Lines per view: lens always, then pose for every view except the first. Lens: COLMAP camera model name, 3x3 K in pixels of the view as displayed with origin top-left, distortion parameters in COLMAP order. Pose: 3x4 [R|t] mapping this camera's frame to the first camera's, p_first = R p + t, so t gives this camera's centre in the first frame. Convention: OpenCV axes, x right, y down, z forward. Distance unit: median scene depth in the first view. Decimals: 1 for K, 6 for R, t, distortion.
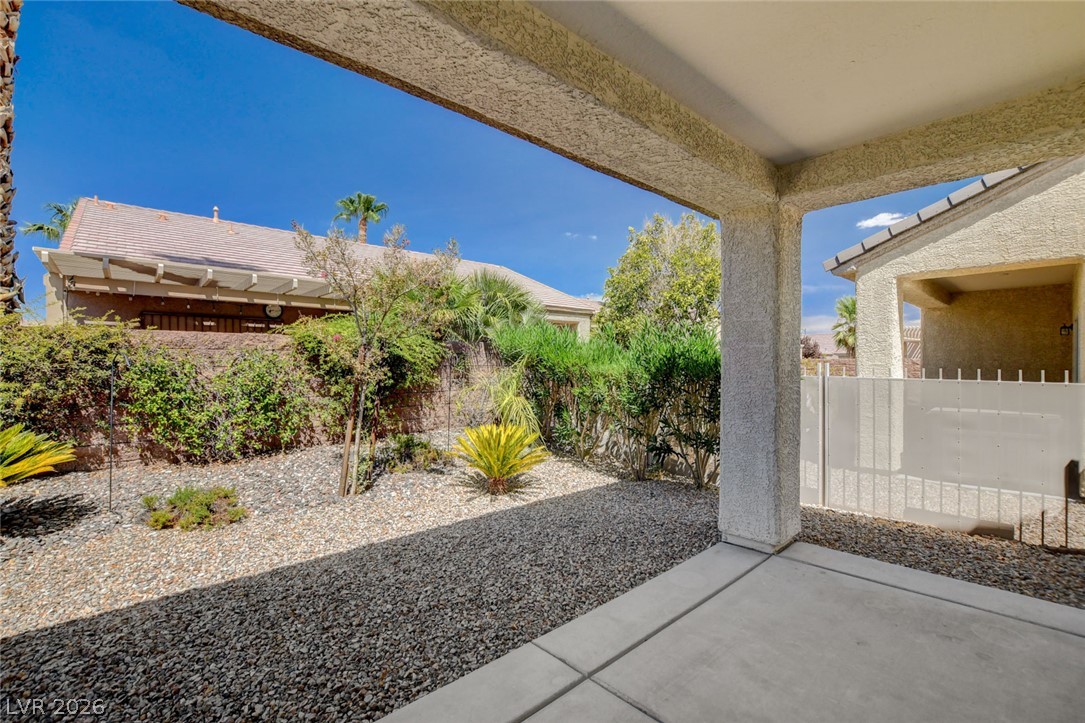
lens RADIAL K [[483.7, 0, 546.4], [0, 483.7, 368.5], [0, 0, 1]] dist [-0.021823, 0.001236]
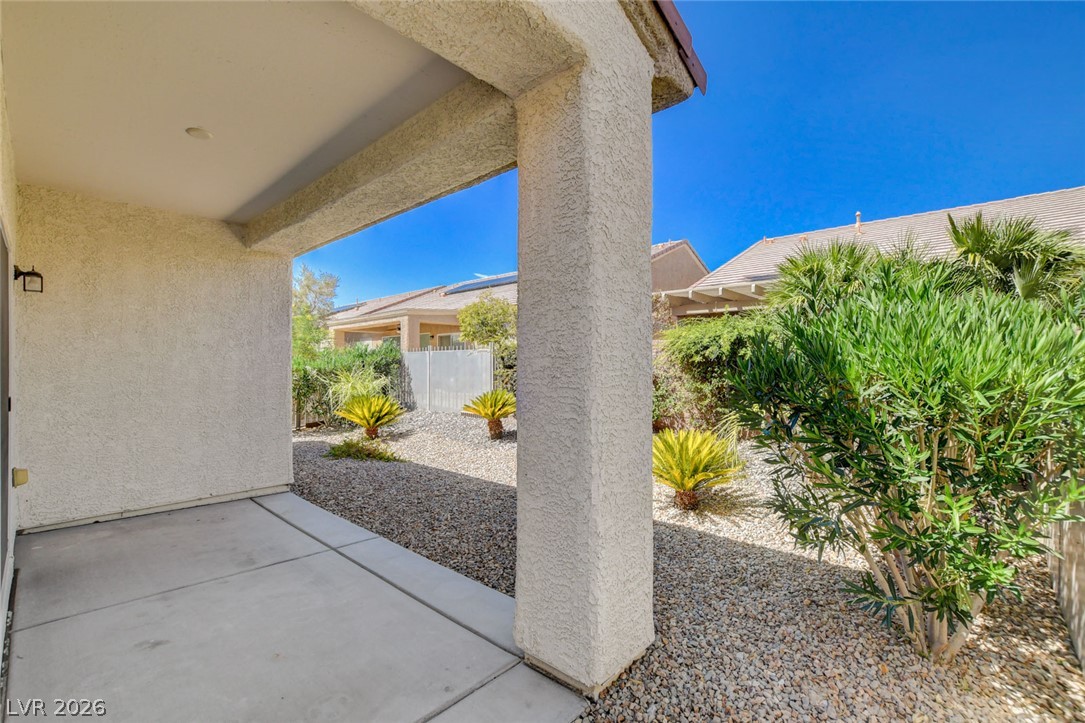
lens RADIAL K [[483.7, 0, 546.4], [0, 483.7, 368.5], [0, 0, 1]] dist [-0.021823, 0.001236]
pose [[0.076786, 0.002532, -0.997044, 0.657639], [-0.005645, 0.999982, 0.002105, 0.002566], [0.997032, 0.005467, 0.076799, 0.585049]]
